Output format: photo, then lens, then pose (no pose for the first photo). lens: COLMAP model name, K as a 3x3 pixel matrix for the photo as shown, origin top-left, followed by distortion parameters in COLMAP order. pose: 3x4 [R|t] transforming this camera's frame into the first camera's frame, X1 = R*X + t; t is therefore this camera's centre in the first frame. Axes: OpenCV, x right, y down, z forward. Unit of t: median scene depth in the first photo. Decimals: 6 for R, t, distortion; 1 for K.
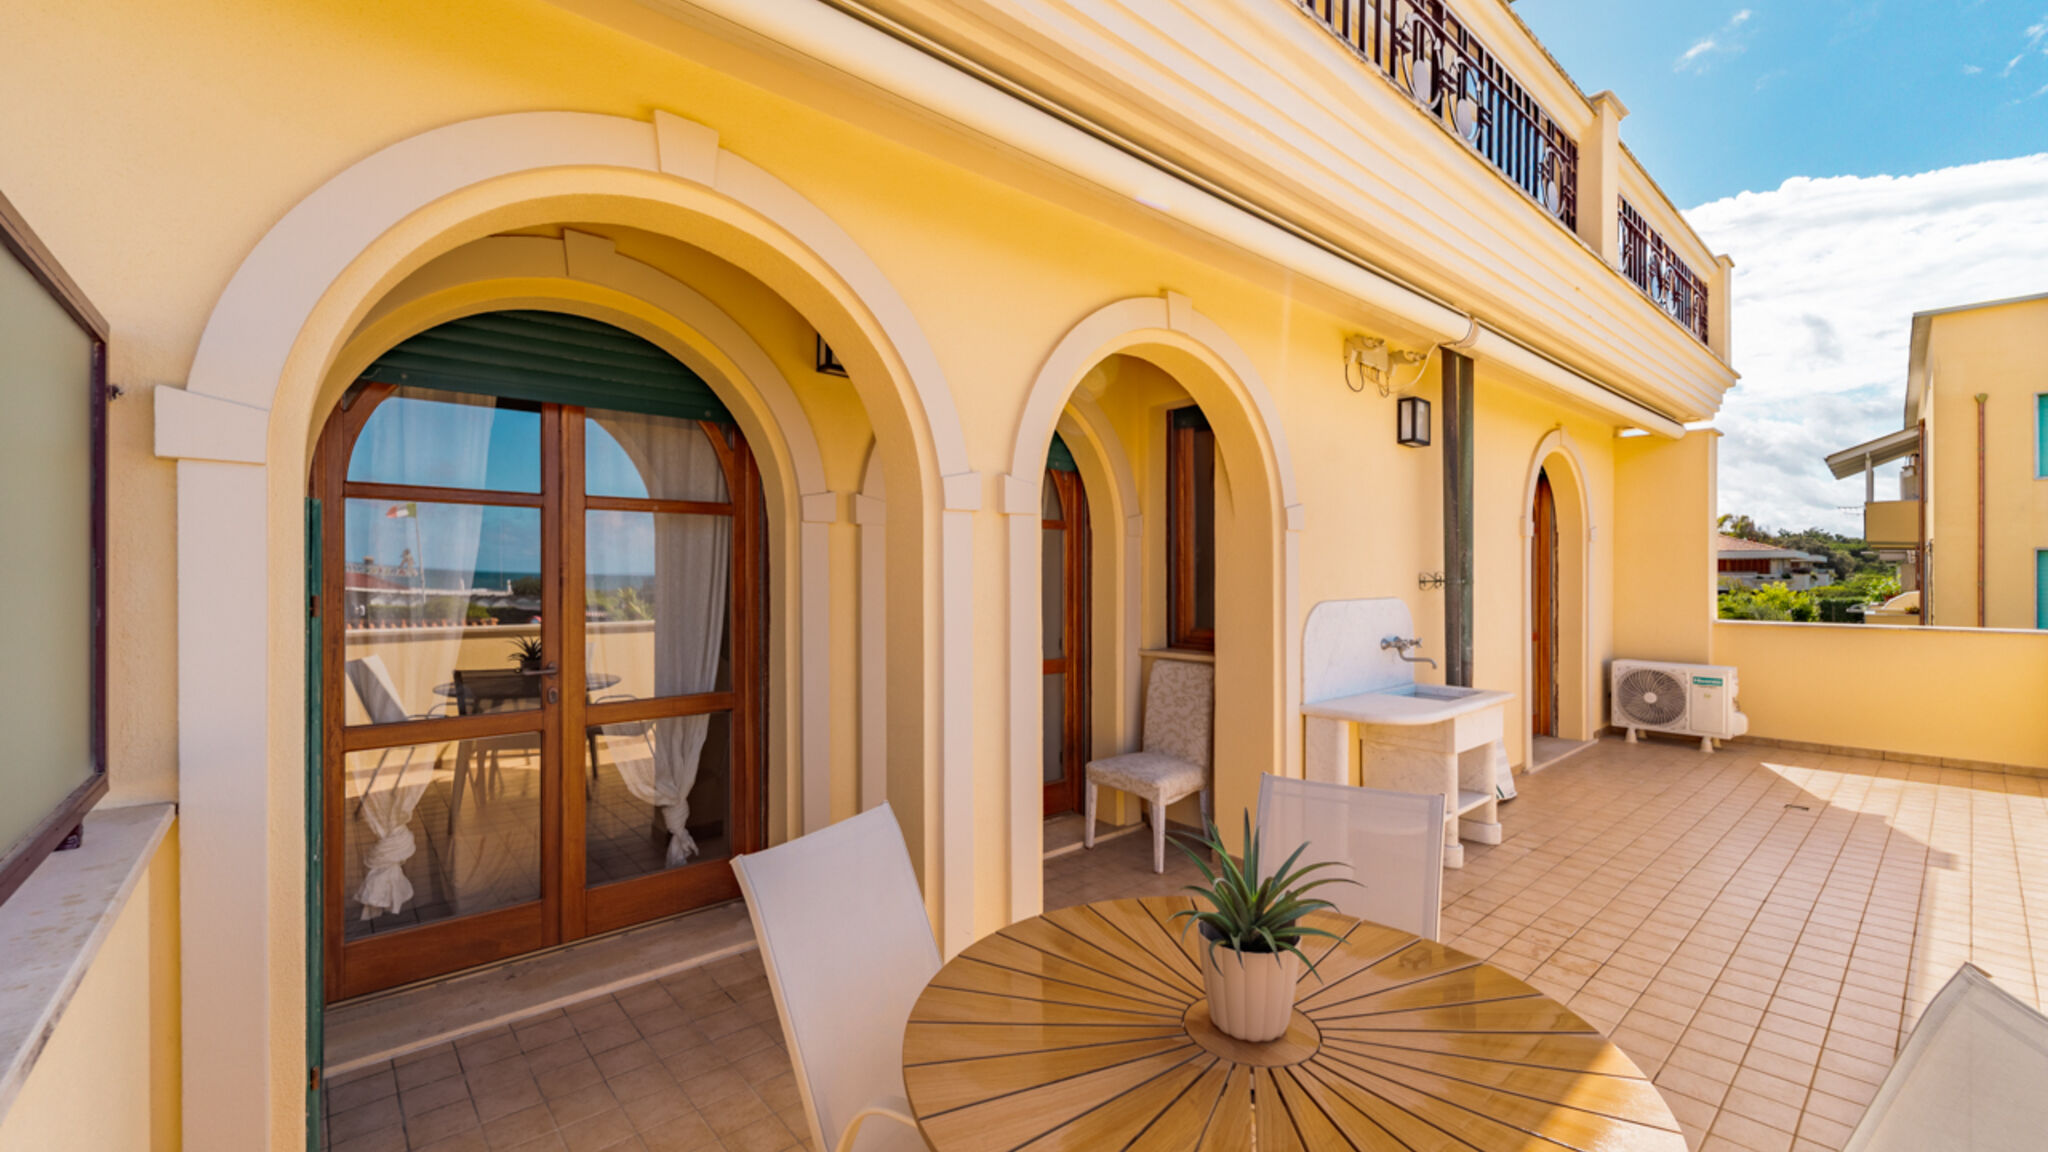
lens RADIAL K [[819.7, 0, 1016.3], [0, 819.7, 569.4], [0, 0, 1]] dist [-0.009145, -0.000626]
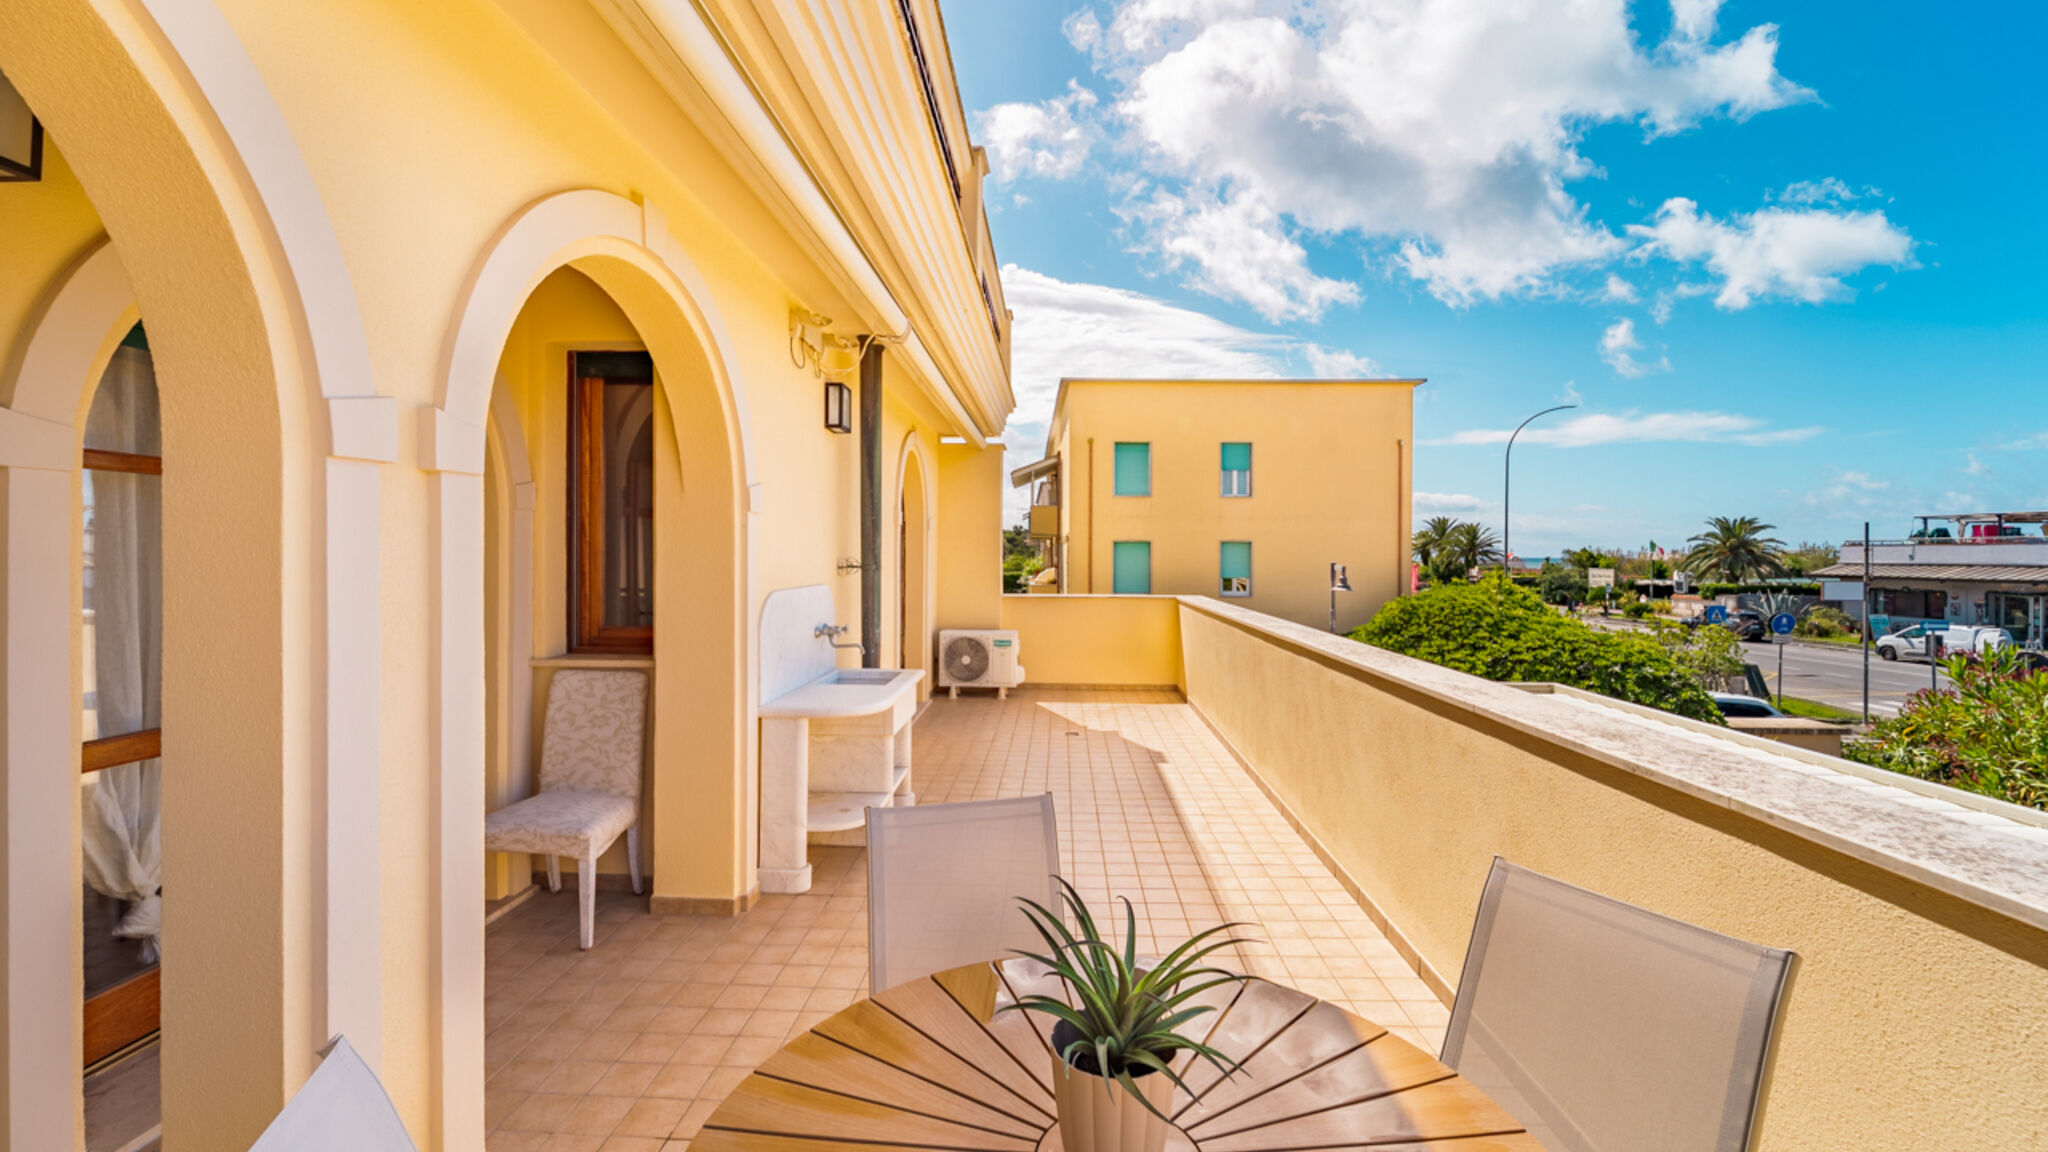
lens RADIAL K [[827.4, 0, 1023.6], [0, 827.4, 554.3], [0, 0, 1]] dist [-0.000252, -0.000108]
pose [[0.680982, 0.005395, 0.732280, -0.101711], [-0.010554, 0.999941, 0.002448, -0.006245], [-0.732224, -0.009396, 0.680999, 0.144506]]
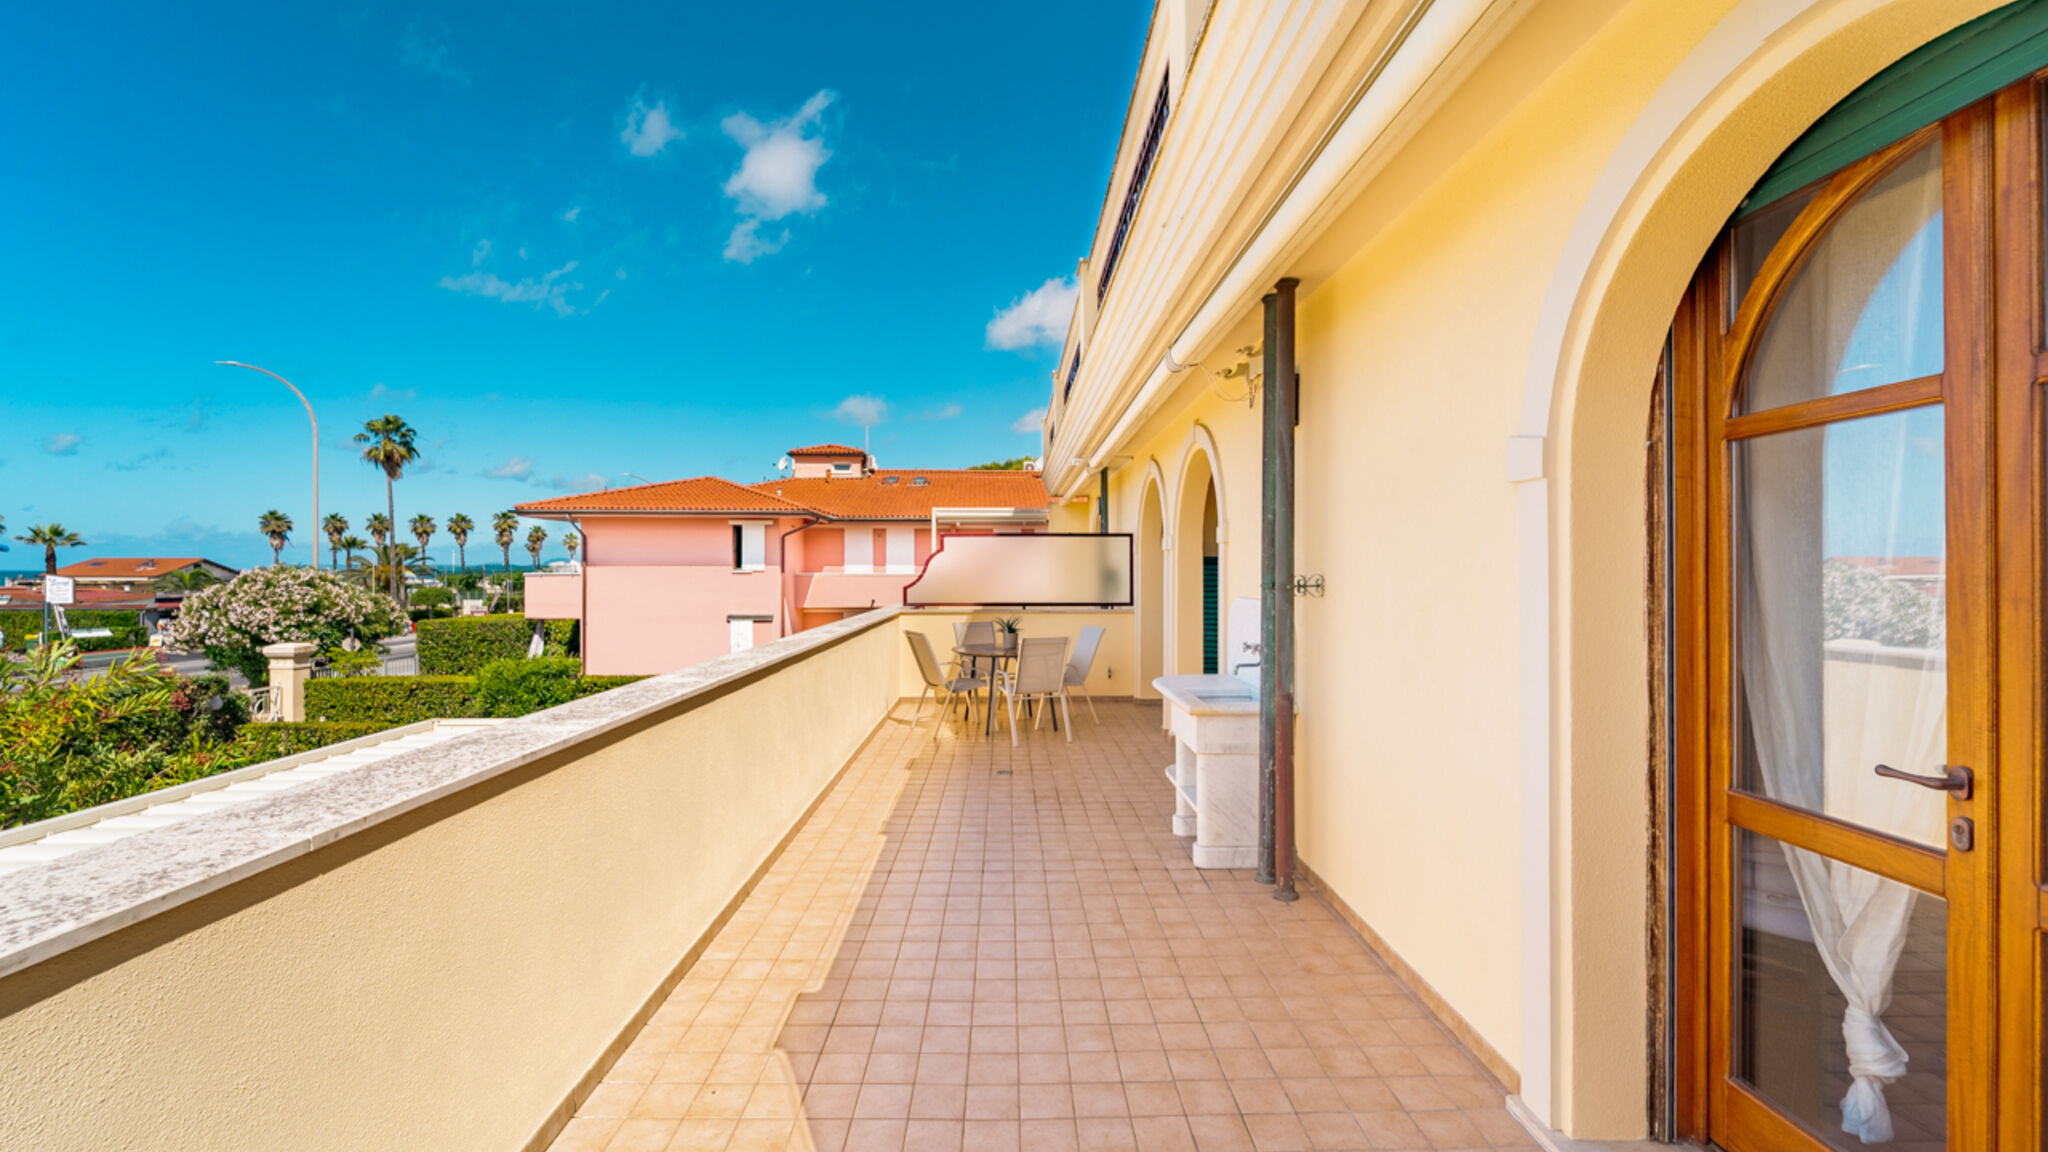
lens RADIAL K [[819.7, 0, 1016.3], [0, 819.7, 569.4], [0, 0, 1]] dist [-0.009145, -0.000626]
pose [[-0.641349, -0.006544, -0.767222, 1.355260], [0.001082, 0.999955, -0.009434, 0.005509], [0.767249, -0.006881, -0.641313, 1.355187]]
